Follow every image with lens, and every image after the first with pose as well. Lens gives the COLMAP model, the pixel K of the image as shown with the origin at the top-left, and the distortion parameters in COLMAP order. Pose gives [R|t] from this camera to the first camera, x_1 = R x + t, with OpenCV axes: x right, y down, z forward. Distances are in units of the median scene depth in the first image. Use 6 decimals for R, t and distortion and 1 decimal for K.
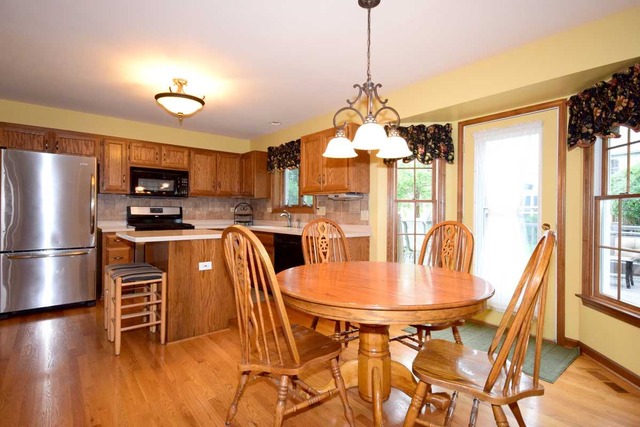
lens RADIAL K [[315.6, 0, 320.0], [0, 315.6, 213.5], [0, 0, 1]] dist [-0.001304, -0.000512]
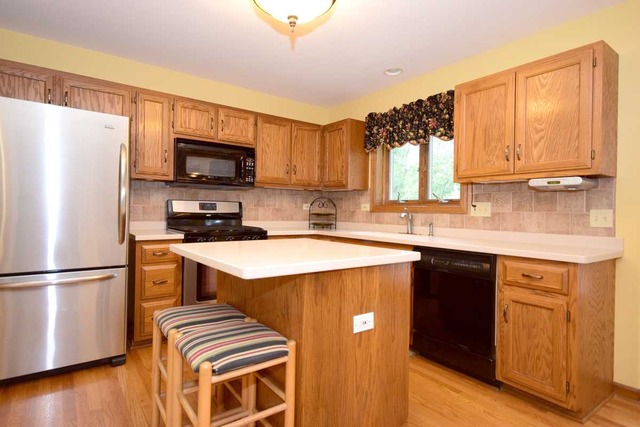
lens RADIAL K [[345.6, 0, 320.0], [0, 345.6, 213.5], [0, 0, 1]] dist [0.004606, 0.001303]
pose [[0.998210, 0.011304, -0.058730, -0.247058], [-0.011199, 0.999935, 0.002106, 0.001084], [0.058750, -0.001444, 0.998272, 0.294161]]
